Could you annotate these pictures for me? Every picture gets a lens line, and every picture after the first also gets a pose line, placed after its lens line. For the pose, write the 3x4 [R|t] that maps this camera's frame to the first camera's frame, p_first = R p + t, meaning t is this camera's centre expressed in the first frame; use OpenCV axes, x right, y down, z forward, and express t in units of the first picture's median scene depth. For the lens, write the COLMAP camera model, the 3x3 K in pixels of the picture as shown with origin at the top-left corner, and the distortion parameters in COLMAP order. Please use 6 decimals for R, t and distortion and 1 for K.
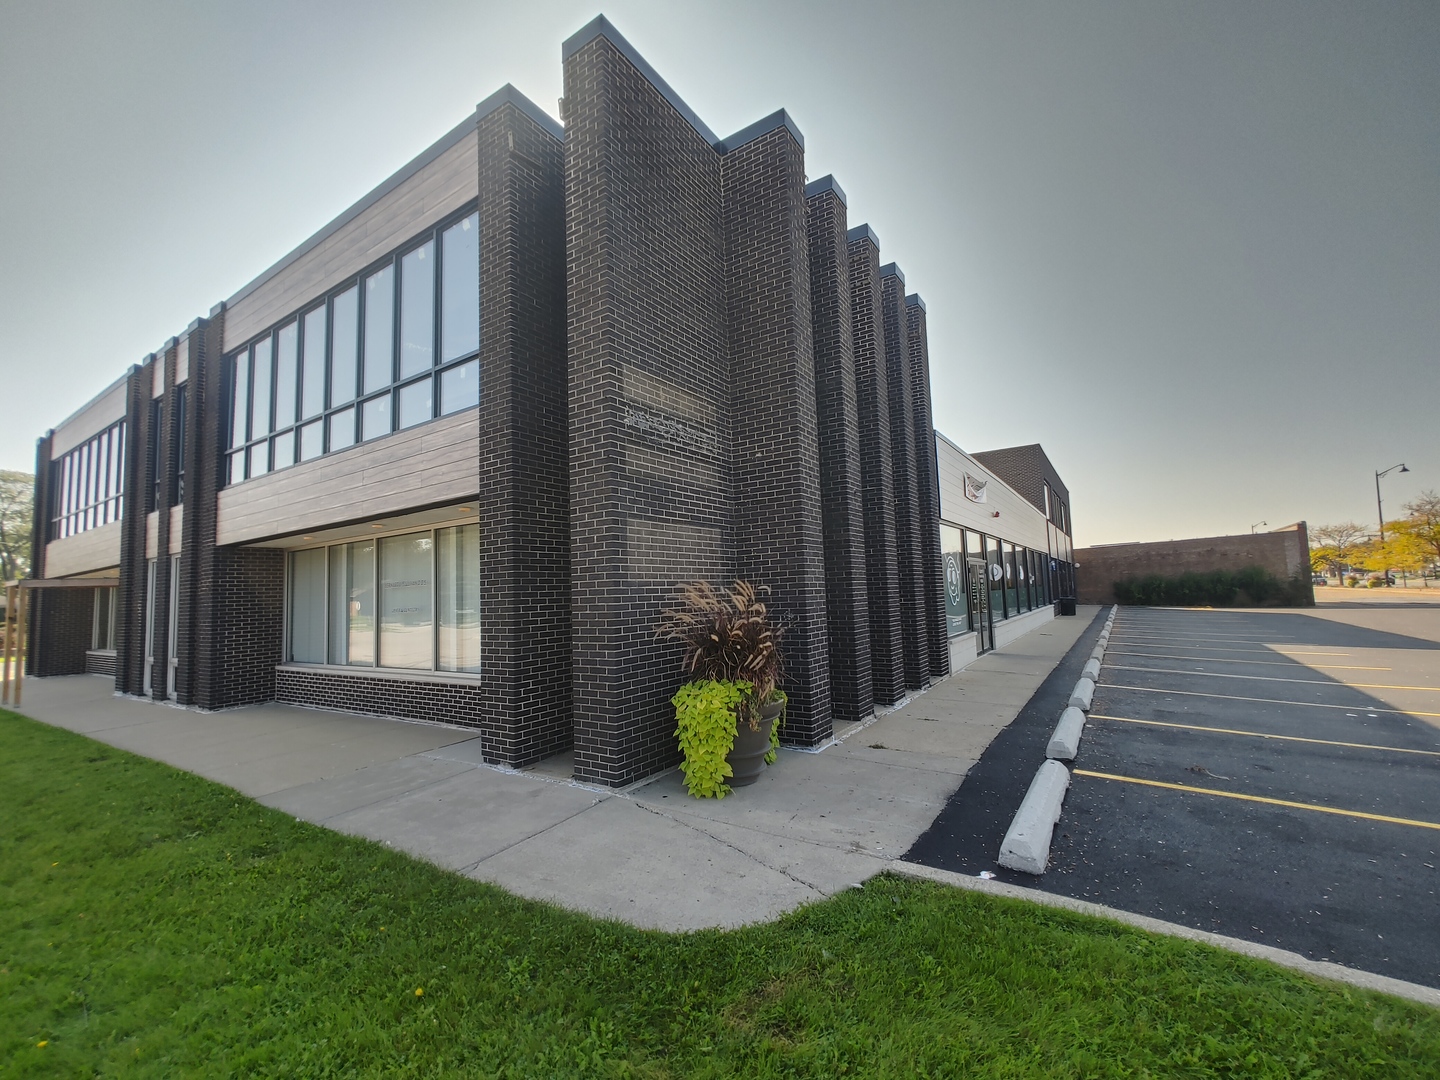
lens RADIAL K [[620.4, 0, 720.0], [0, 620.4, 540.0], [0, 0, 1]] dist [-0.000848, 0.001210]
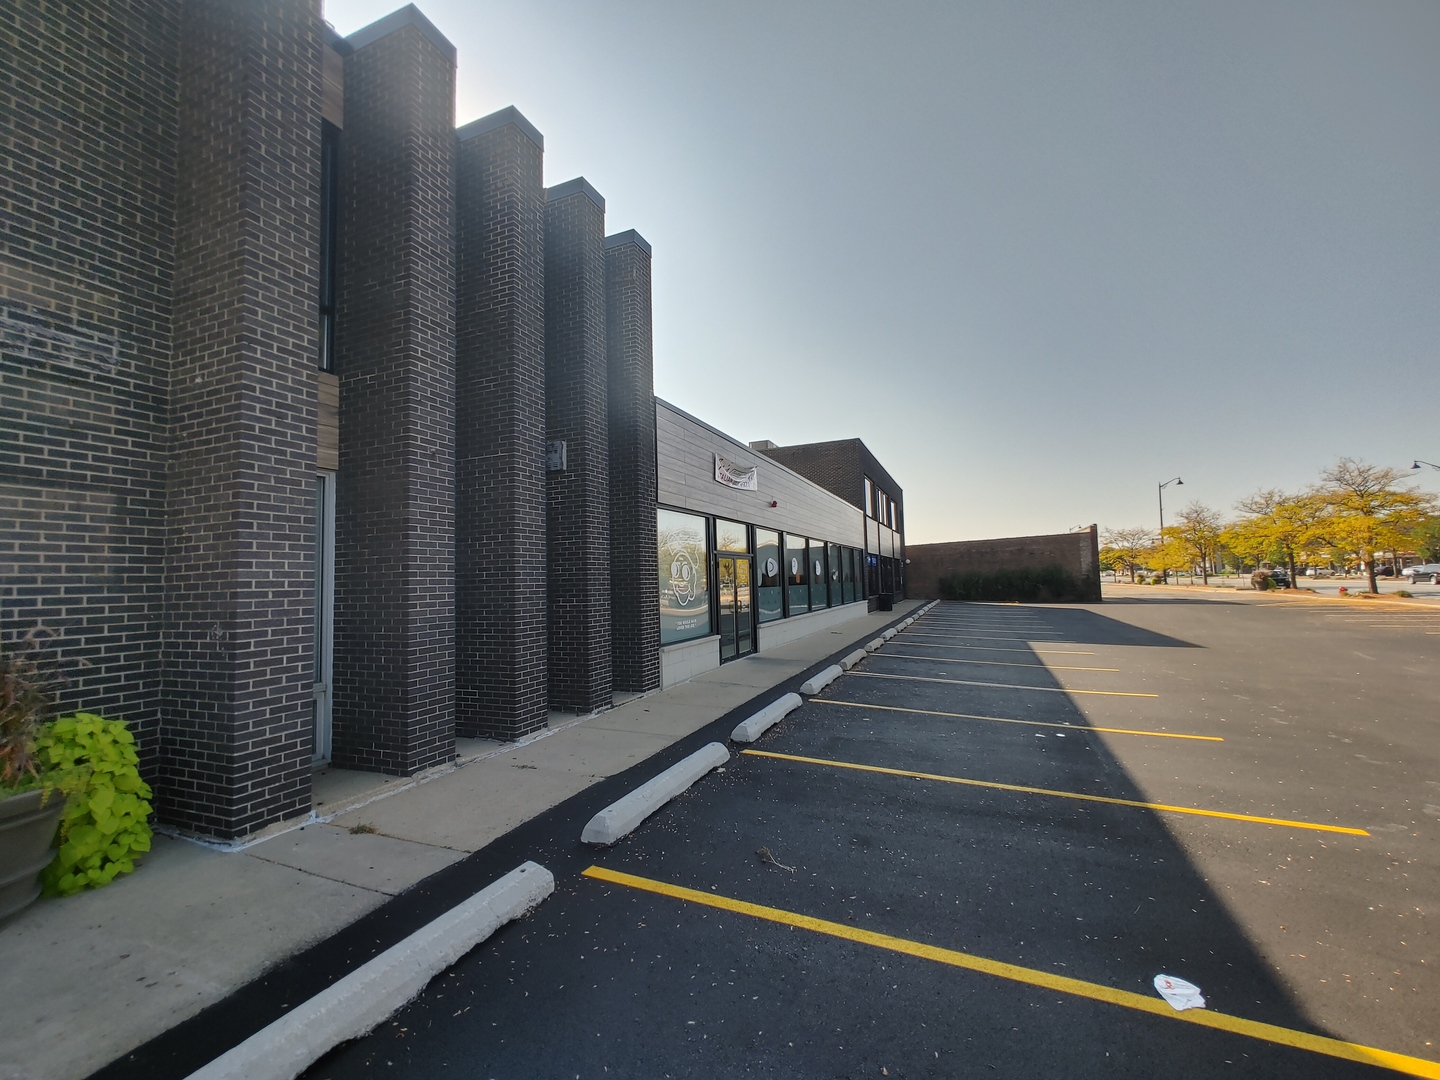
lens RADIAL K [[620.4, 0, 720.0], [0, 620.4, 540.0], [0, 0, 1]] dist [-0.000848, 0.001210]
pose [[0.981945, 0.020580, 0.188043, 0.108429], [-0.022978, 0.999680, 0.010580, 0.001960], [-0.187765, -0.014710, 0.982104, 0.061642]]
